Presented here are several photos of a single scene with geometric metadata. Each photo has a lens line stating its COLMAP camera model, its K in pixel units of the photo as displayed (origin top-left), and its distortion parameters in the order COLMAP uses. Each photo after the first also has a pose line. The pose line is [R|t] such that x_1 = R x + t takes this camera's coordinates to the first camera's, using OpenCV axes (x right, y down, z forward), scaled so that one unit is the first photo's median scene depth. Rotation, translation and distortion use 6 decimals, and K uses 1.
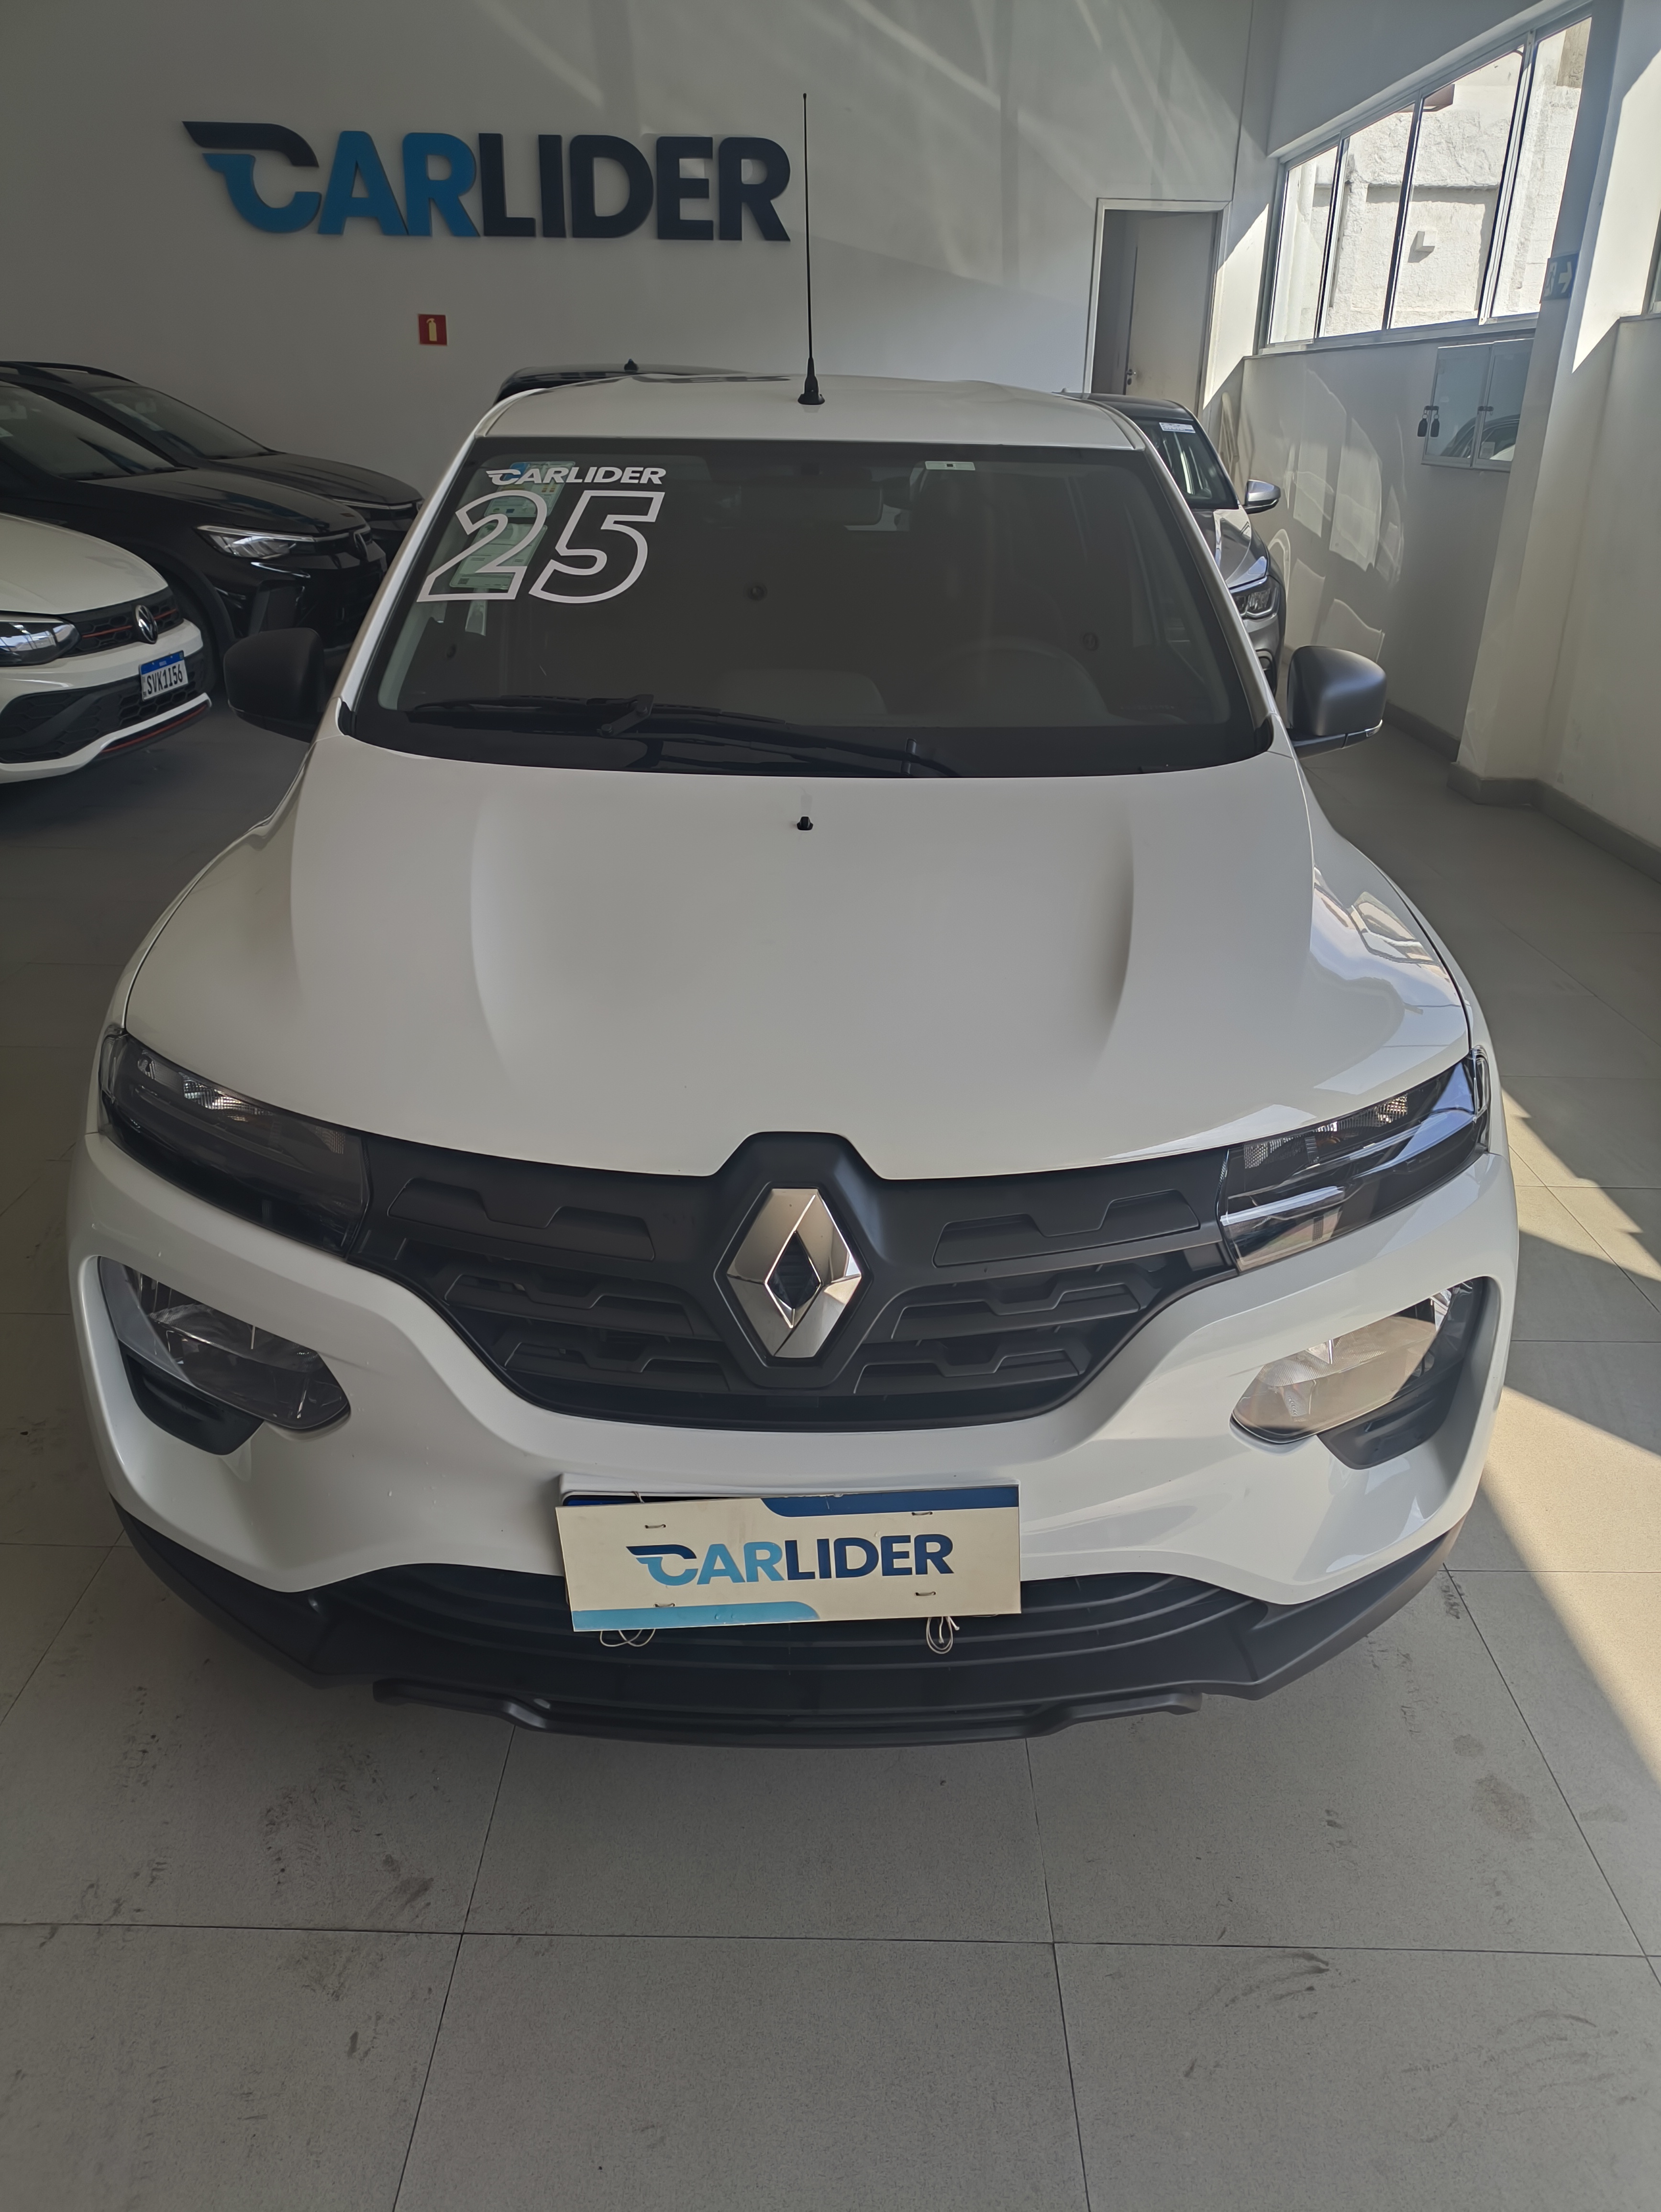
lens RADIAL K [[1620.4, 0, 821.2], [0, 1620.4, 1099.5], [0, 0, 1]] dist [-0.010809, 0.038396]
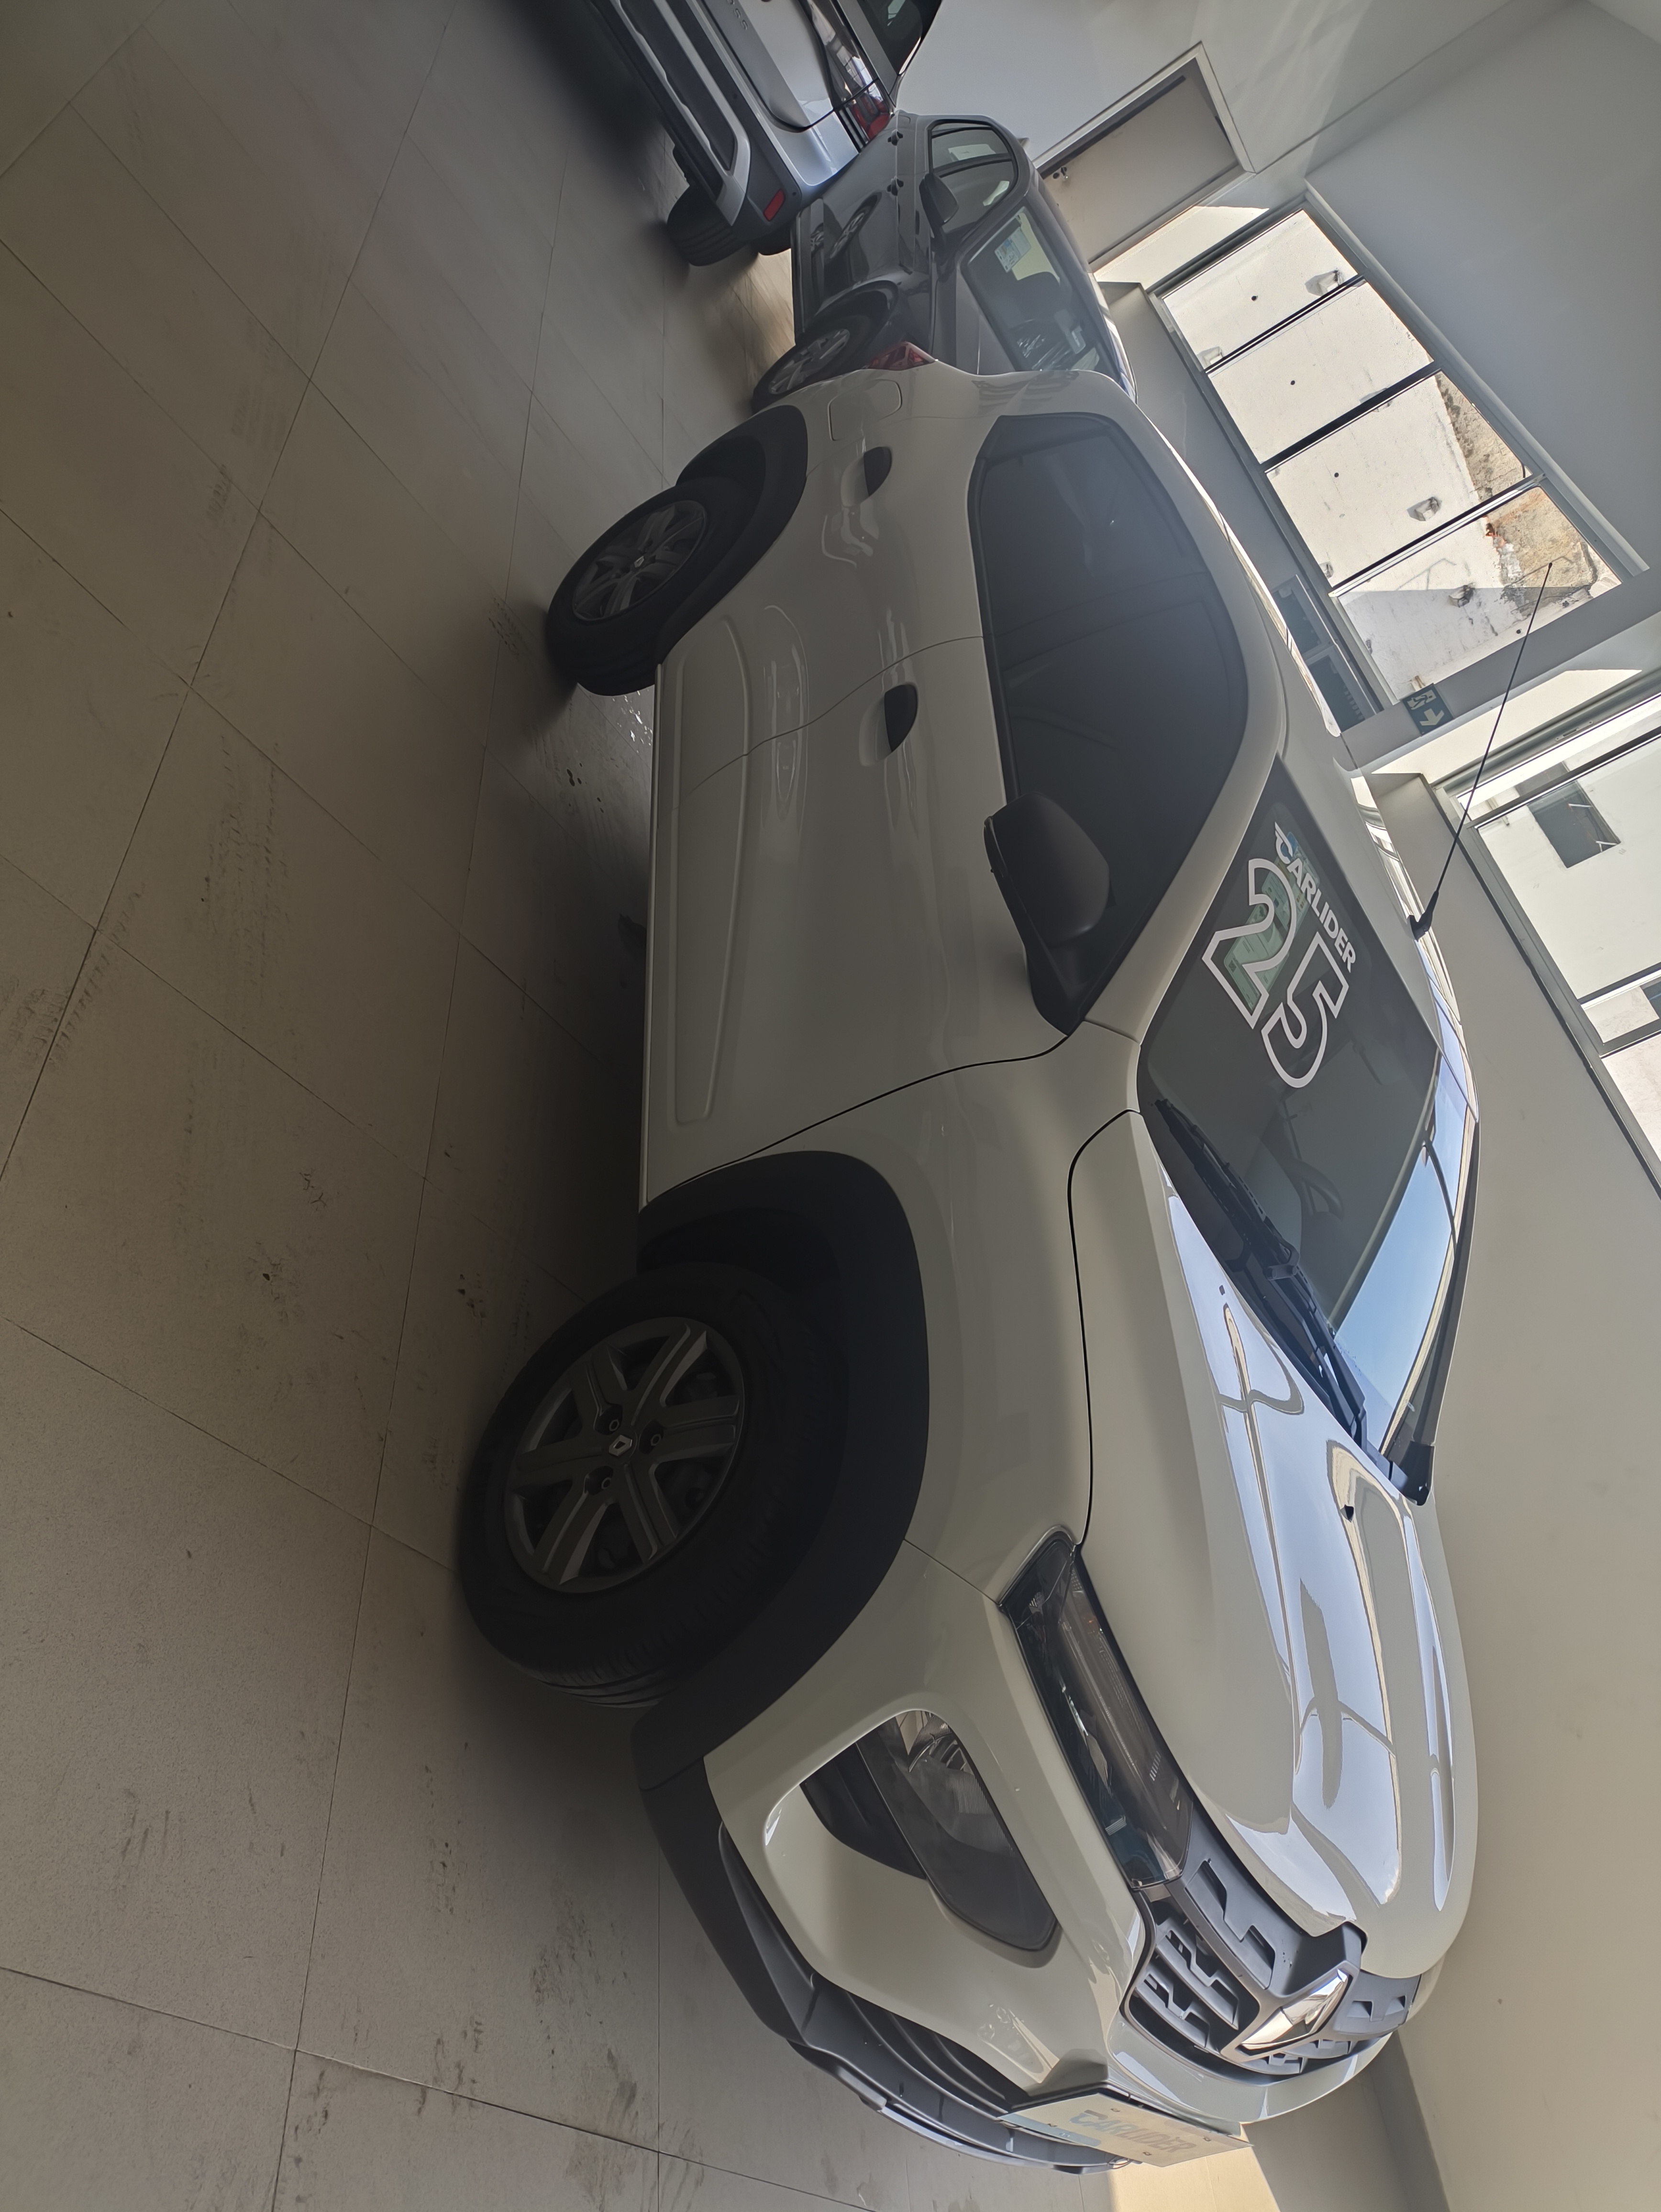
lens RADIAL K [[1620.4, 0, 821.2], [0, 1620.4, 1099.5], [0, 0, 1]] dist [-0.010809, 0.038396]
pose [[0.564800, 0.544490, 0.620106, -0.949263], [-0.724373, 0.687092, 0.056461, -0.133209], [-0.395328, -0.481077, 0.782484, 0.264952]]
